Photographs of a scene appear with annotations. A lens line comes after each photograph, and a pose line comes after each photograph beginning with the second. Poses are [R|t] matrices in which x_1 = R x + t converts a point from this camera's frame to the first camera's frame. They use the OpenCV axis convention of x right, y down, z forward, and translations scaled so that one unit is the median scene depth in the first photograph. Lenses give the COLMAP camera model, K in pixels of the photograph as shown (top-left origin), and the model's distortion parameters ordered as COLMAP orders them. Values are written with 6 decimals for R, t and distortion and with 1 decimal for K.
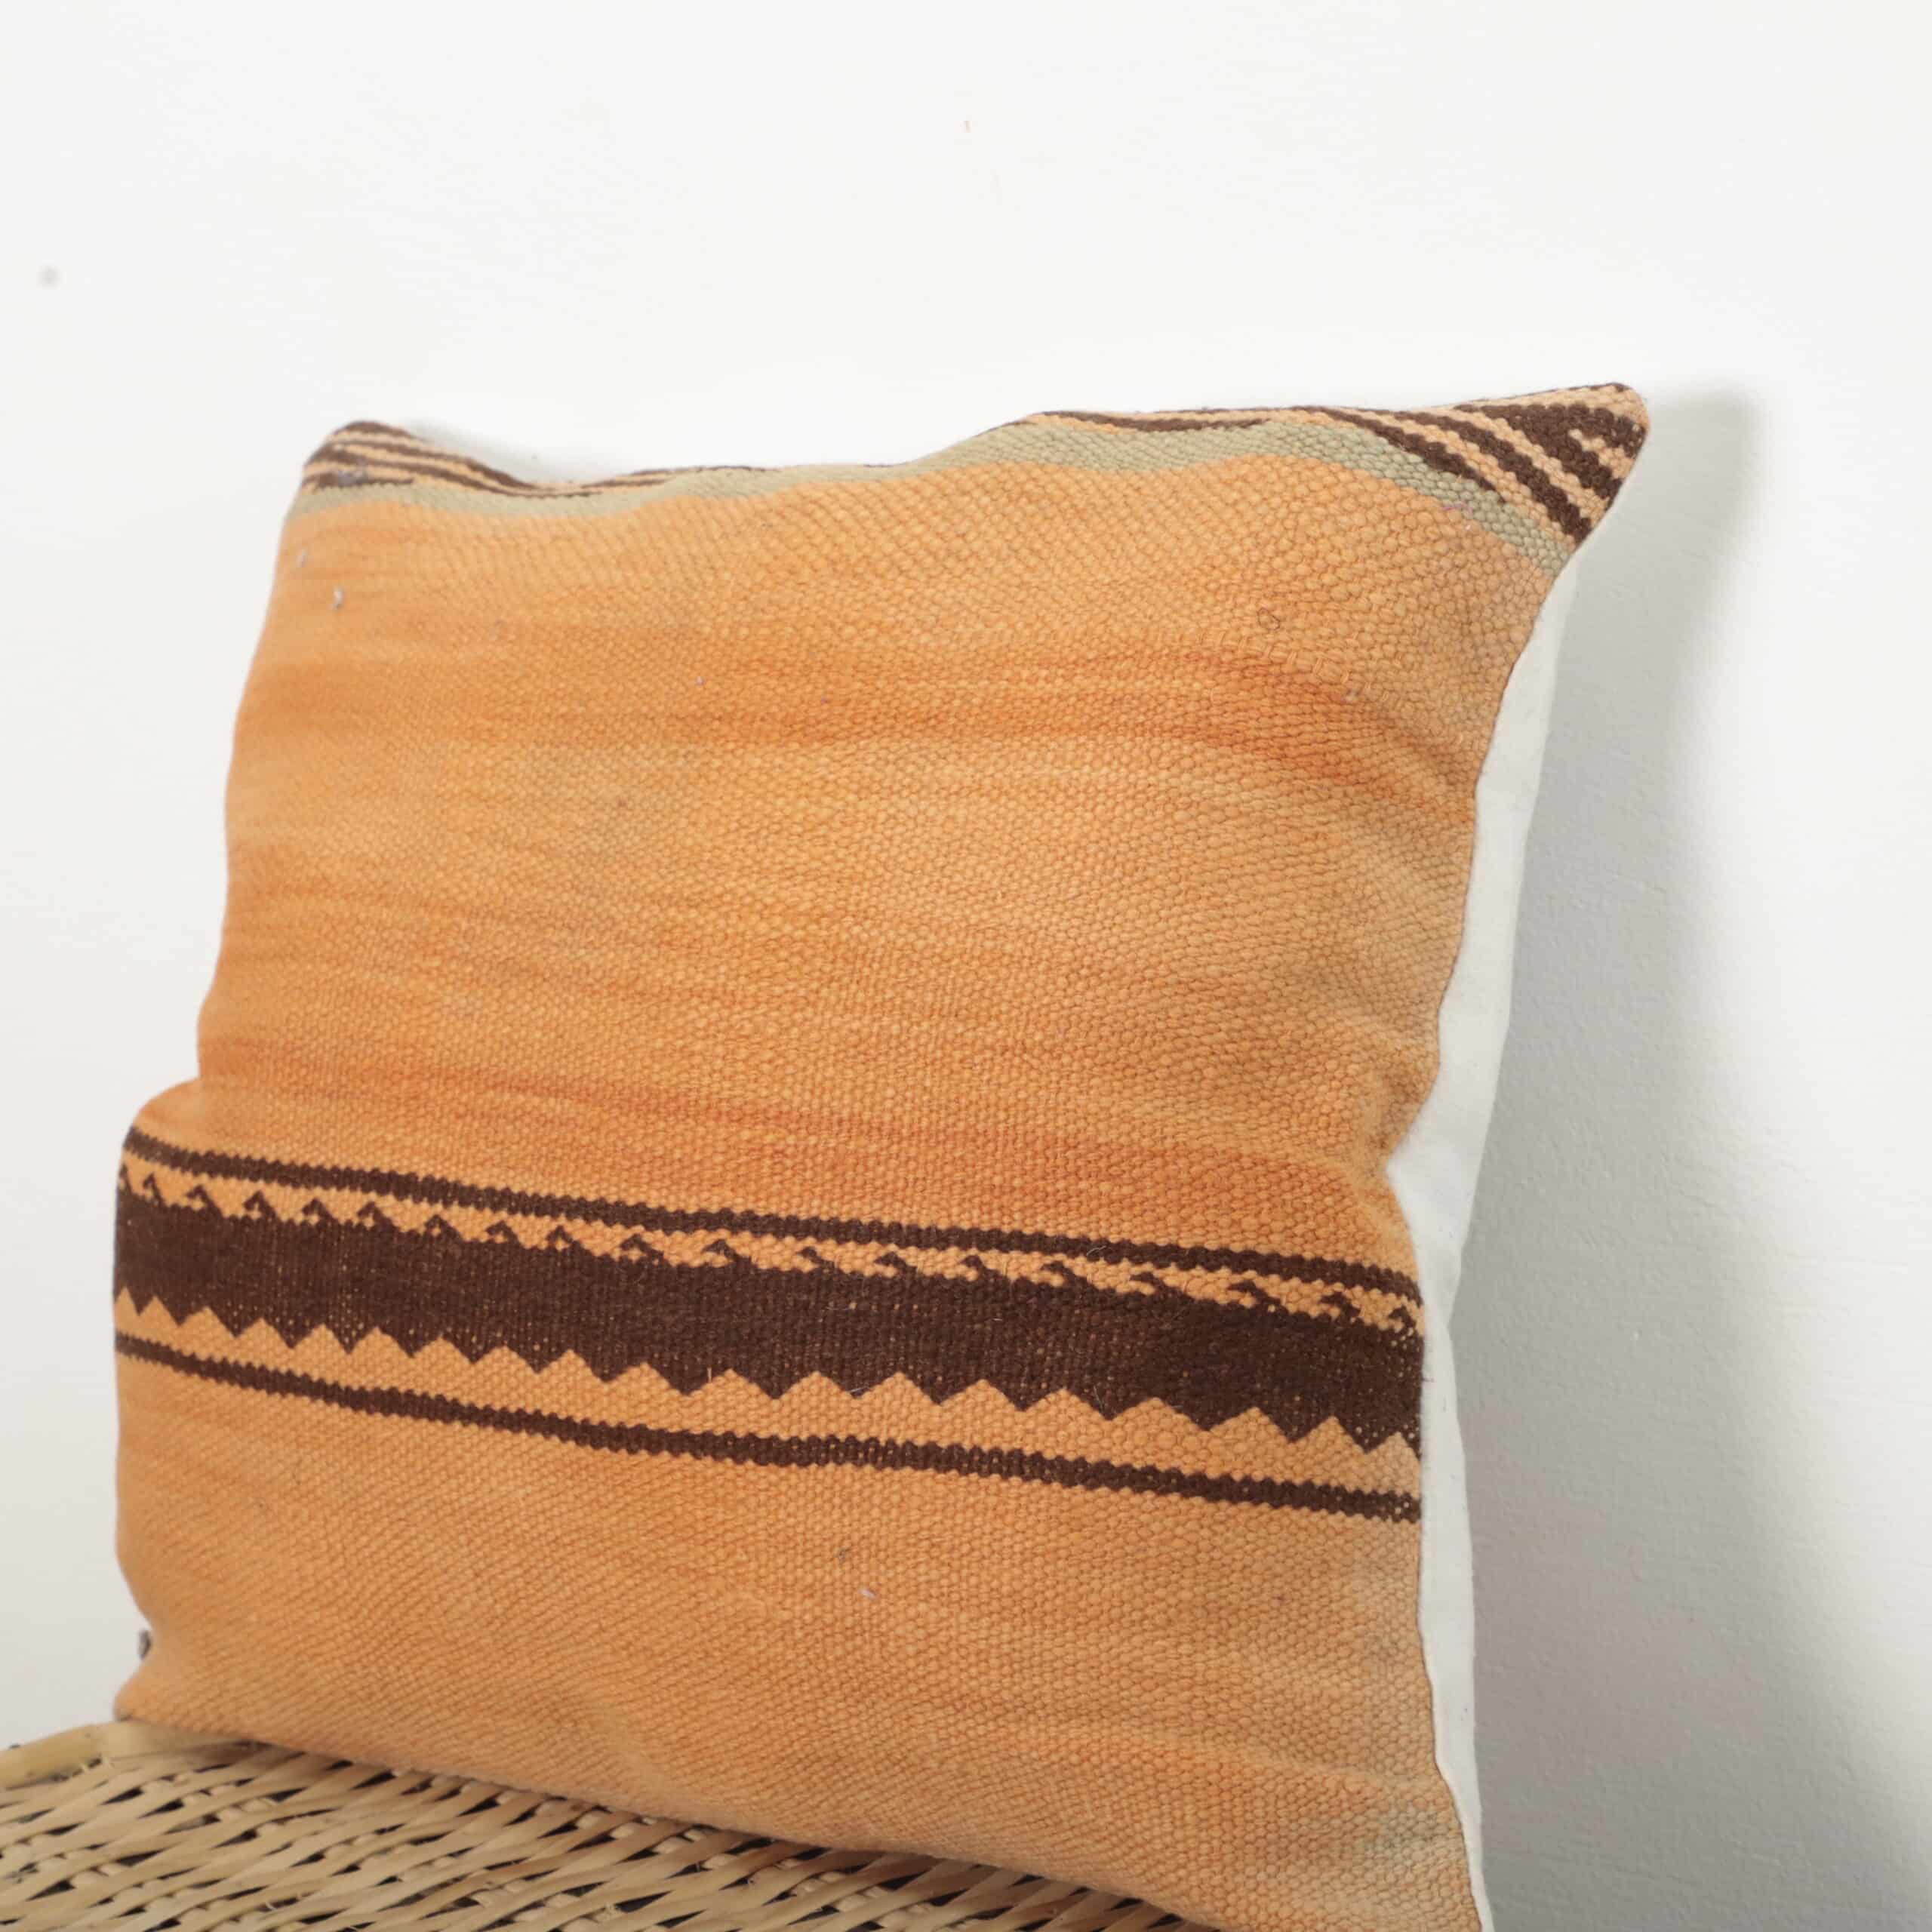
lens RADIAL K [[6029.1, 0, 970.9], [0, 6029.1, 964.8], [0, 0, 1]] dist [0.295588, 0.000000]
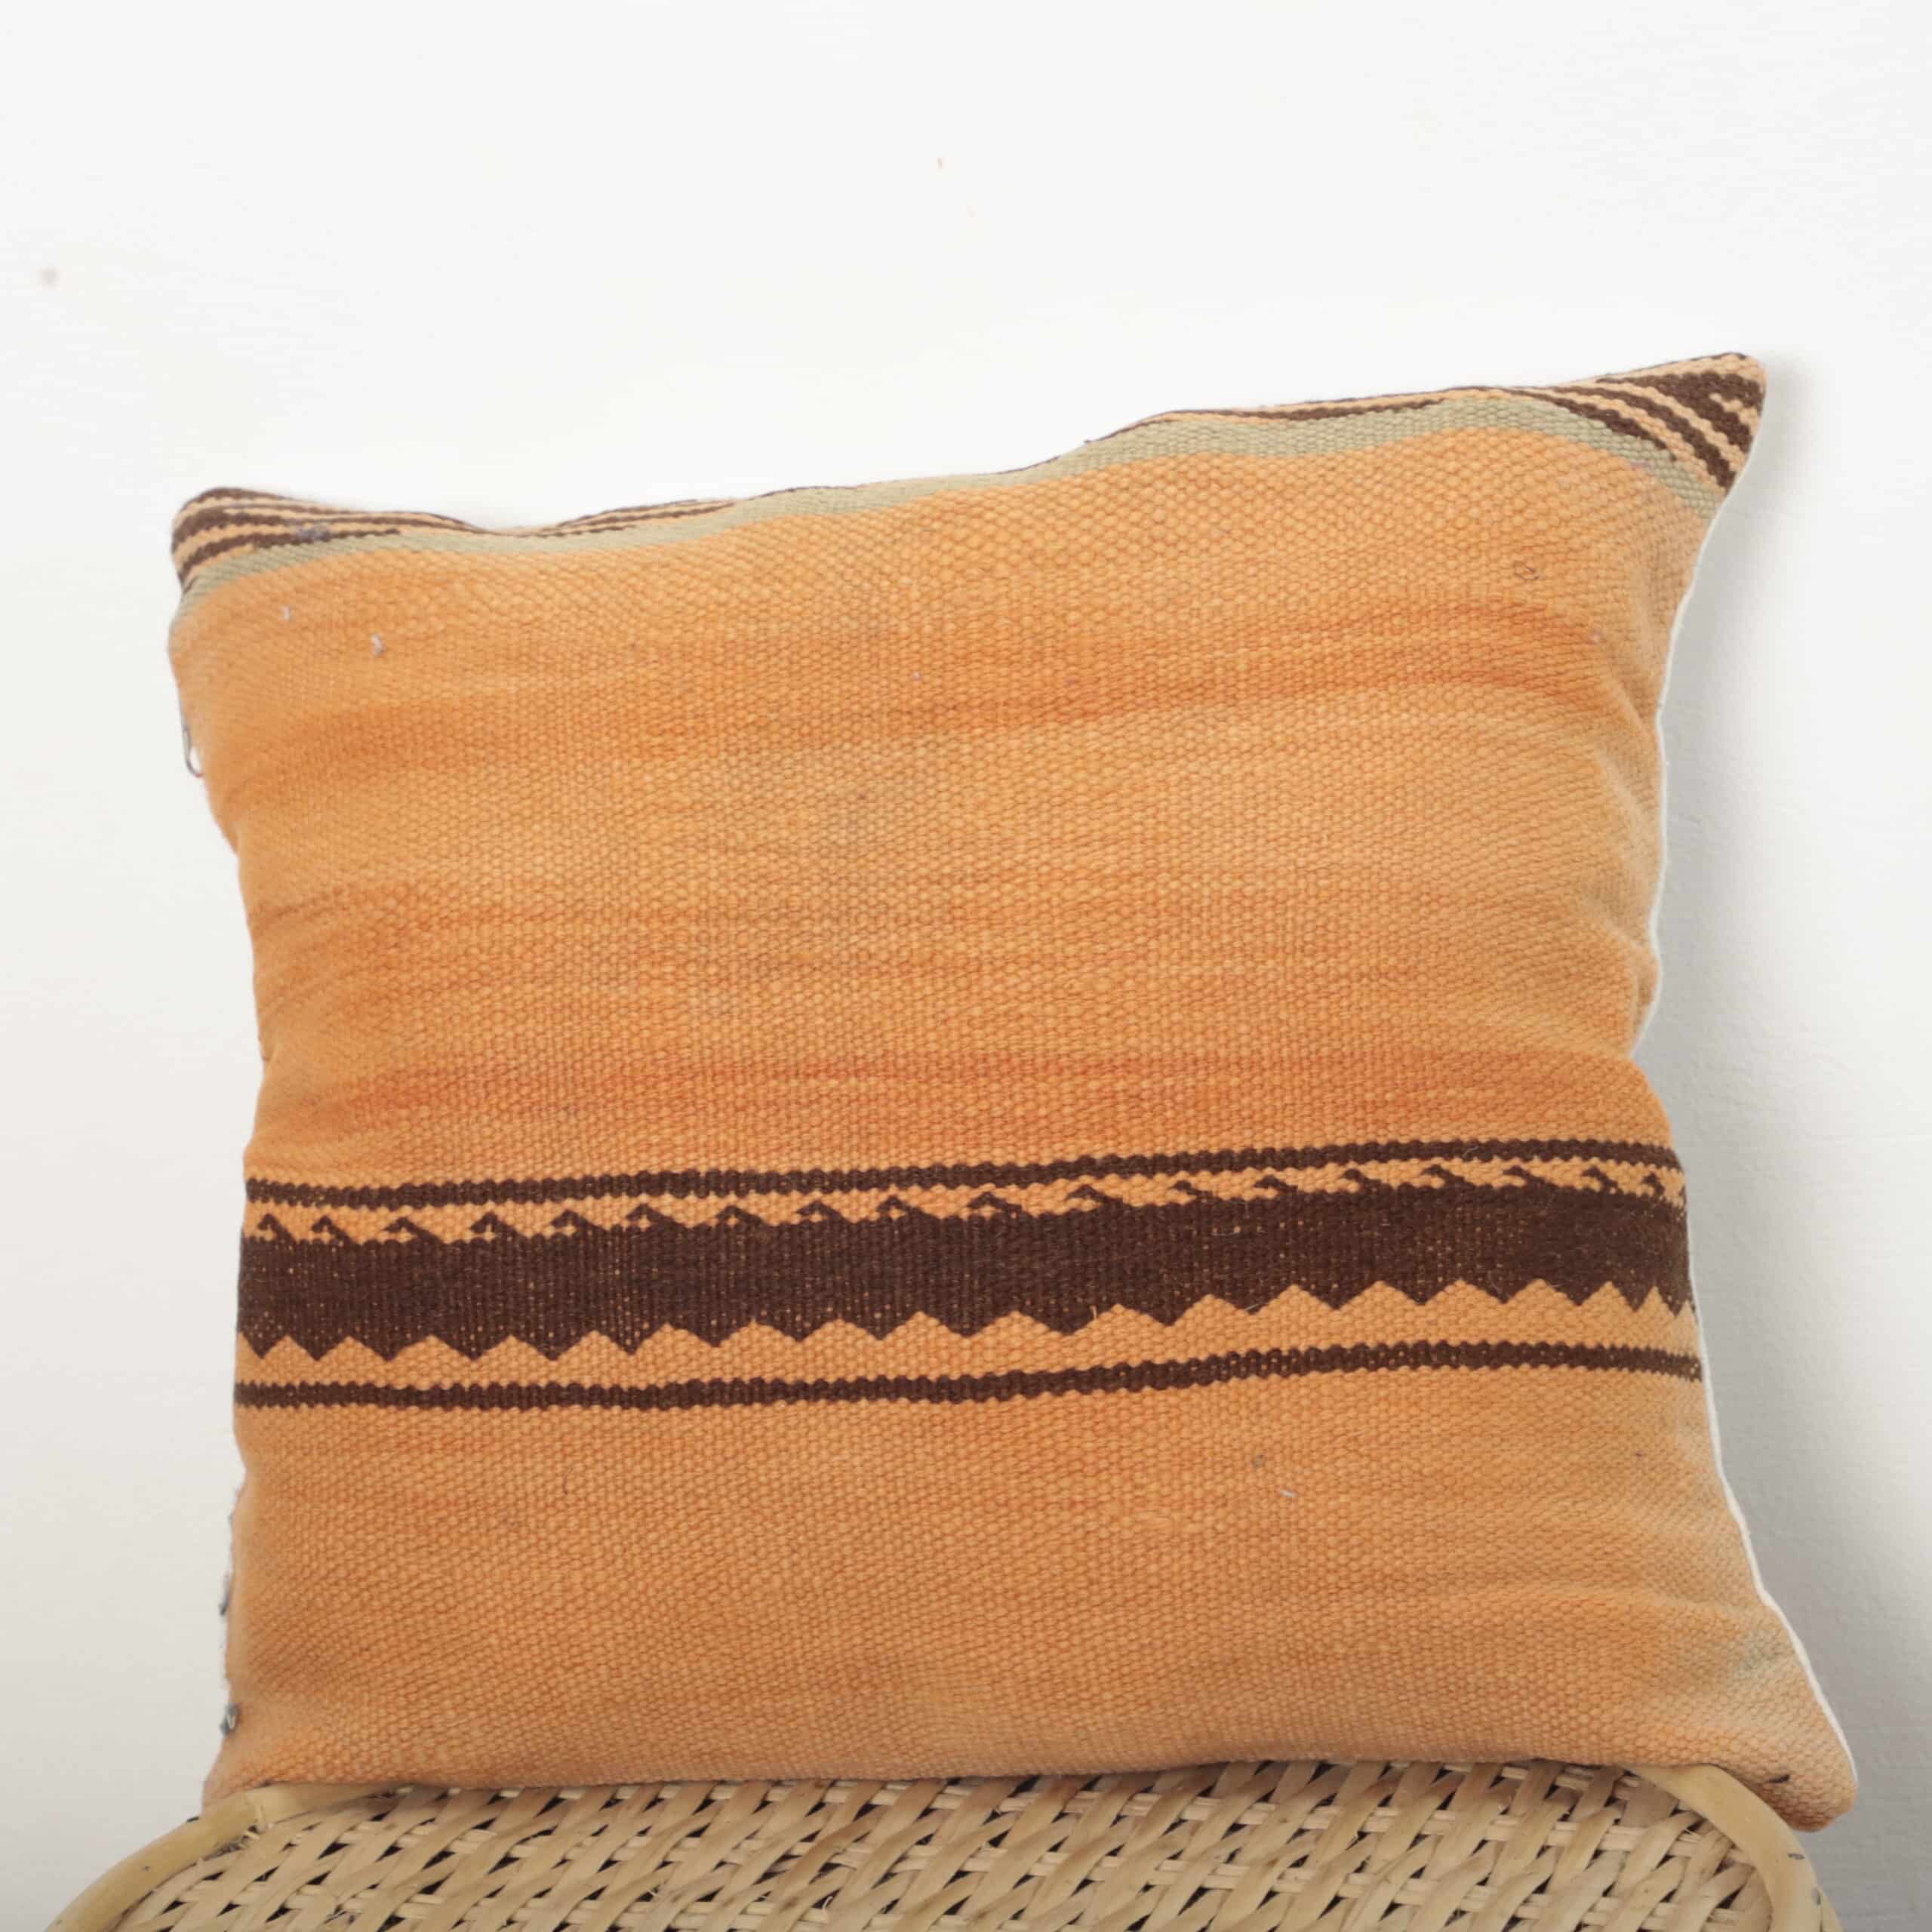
lens RADIAL K [[6629.7, 0, 964.9], [0, 6629.7, 965.2], [0, 0, 1]] dist [0.322383, 0.000000]
pose [[0.898009, -0.071954, 0.434054, -0.571887], [0.096796, 0.994676, -0.035371, 0.047092], [-0.429198, 0.073778, 0.900192, -0.040184]]
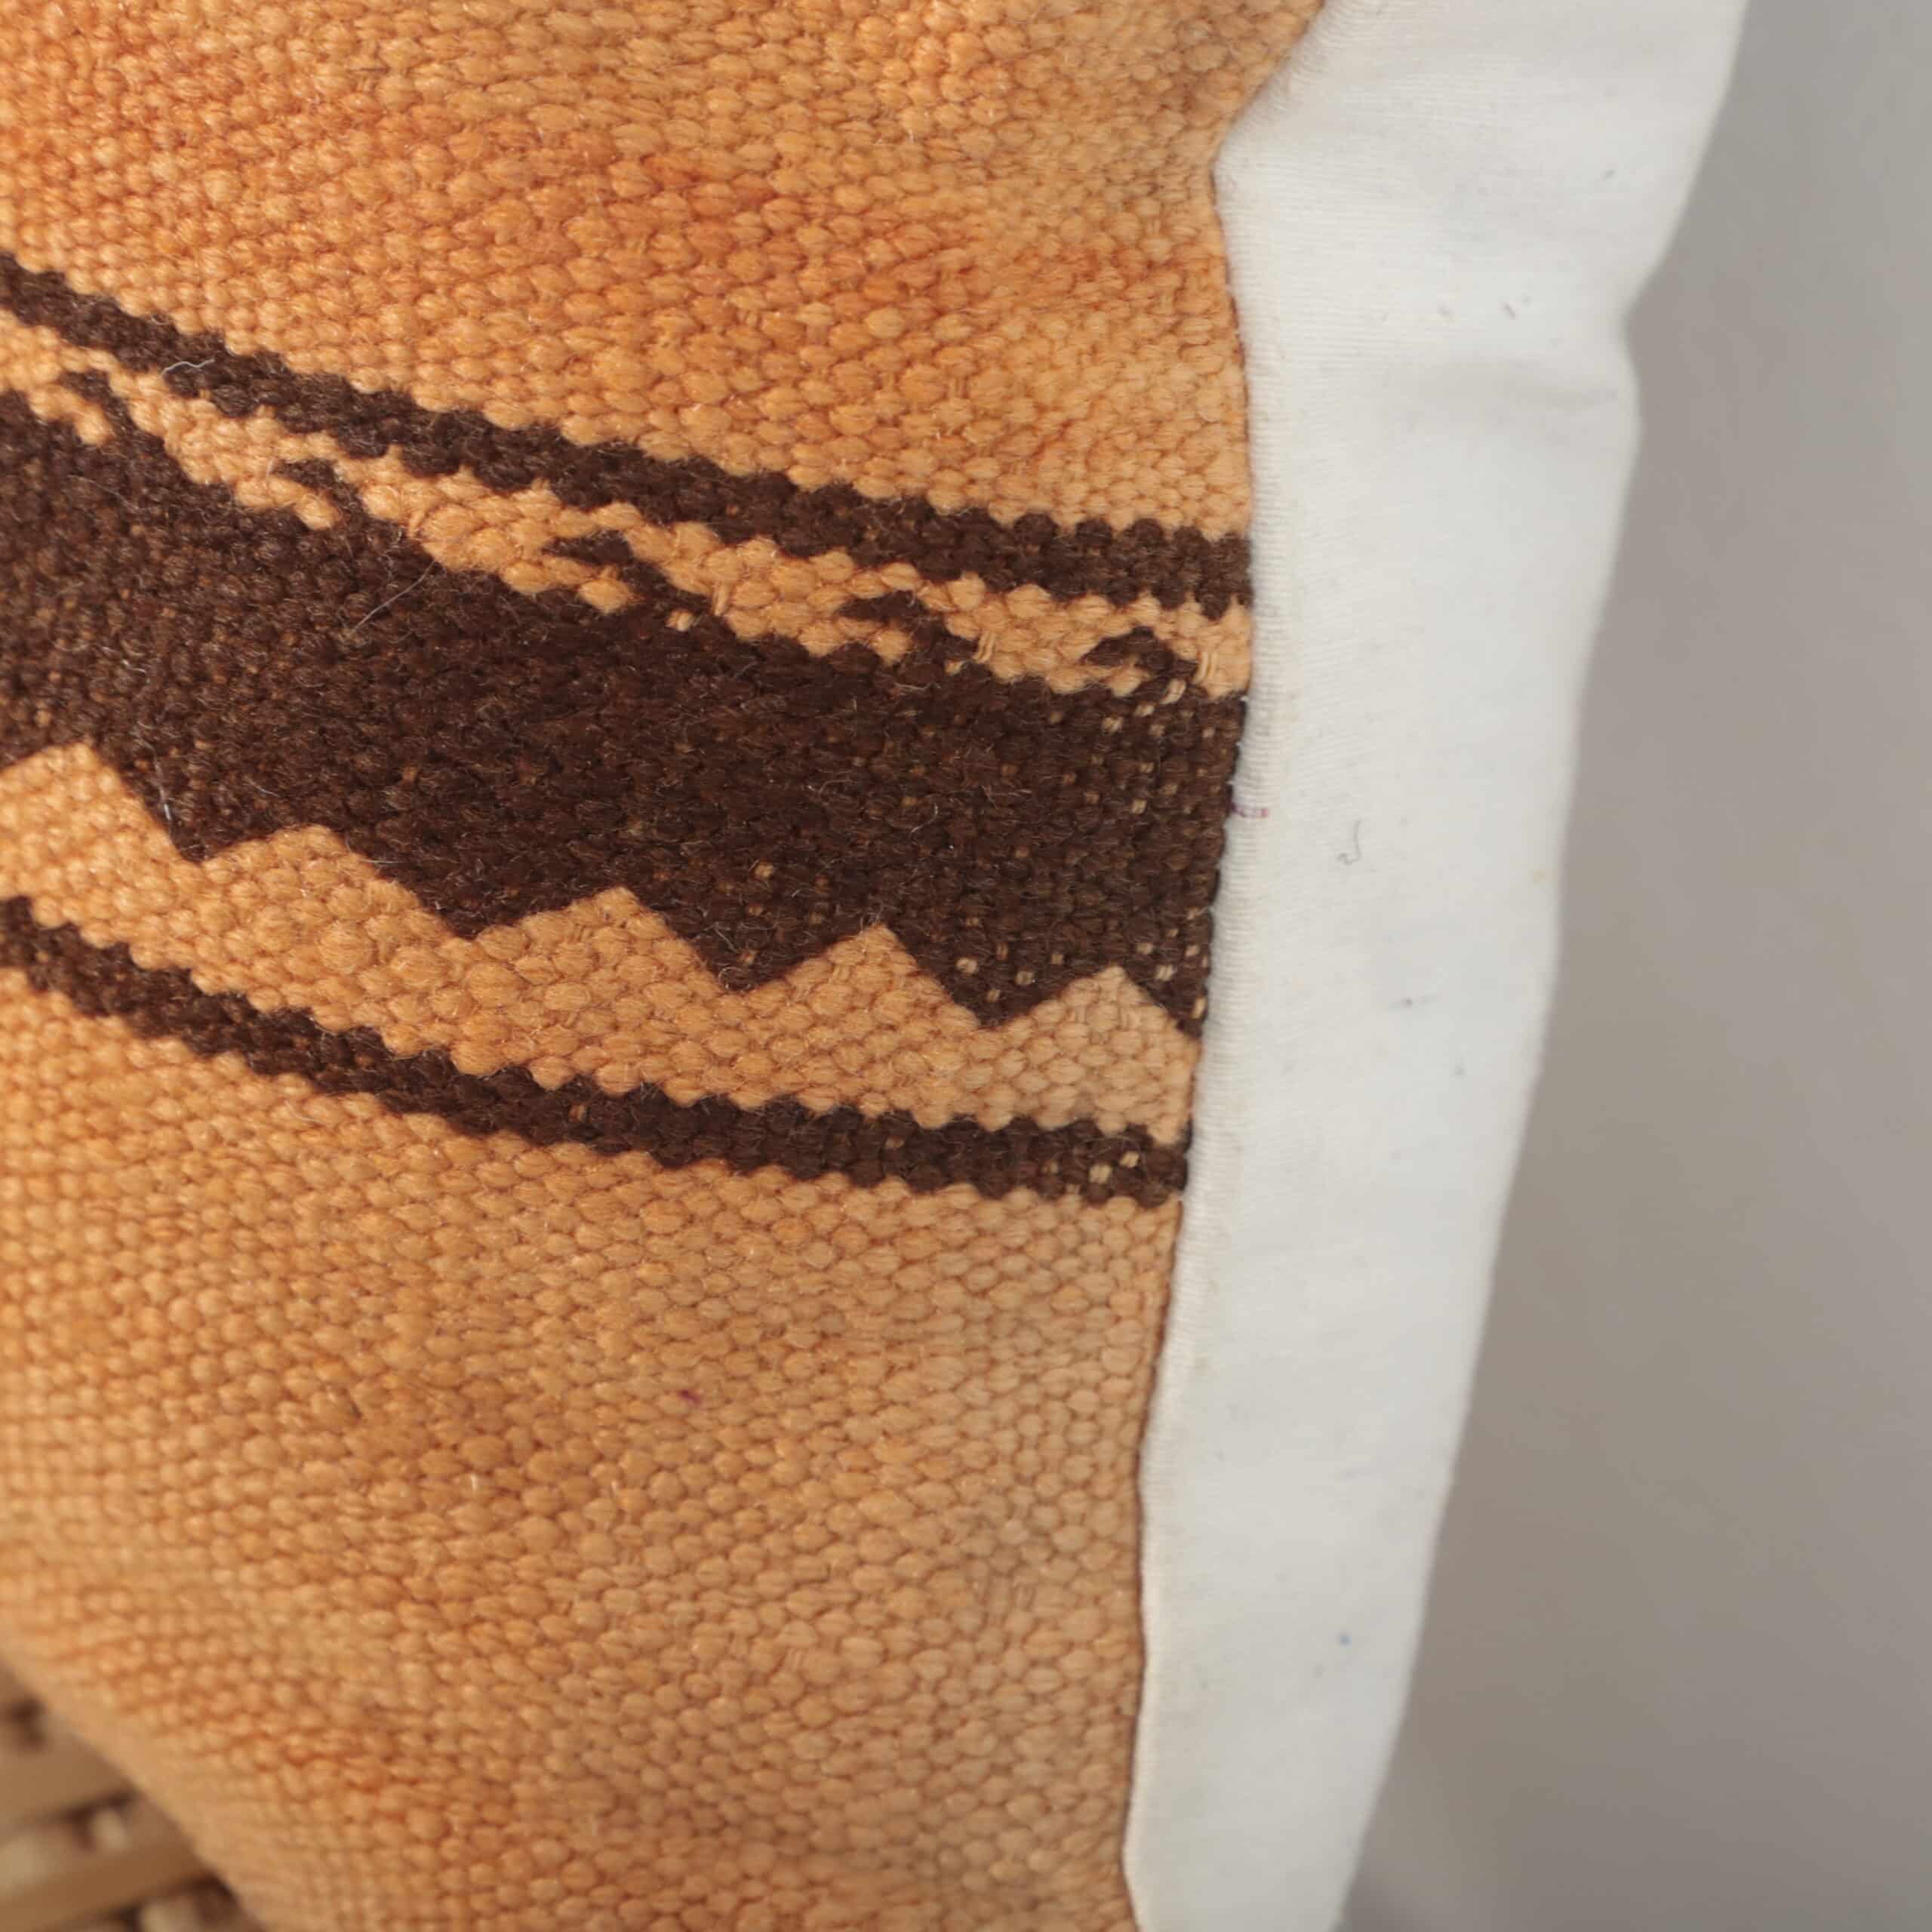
lens RADIAL K [[7359.4, 0, 958.0], [0, 7359.4, 965.2], [0, 0, 1]] dist [0.257200, 0.000000]
pose [[0.938255, 0.186054, -0.291653, 0.182319], [-0.058720, 0.916481, 0.395746, -0.084273], [0.340925, -0.354185, 0.870818, 0.643872]]
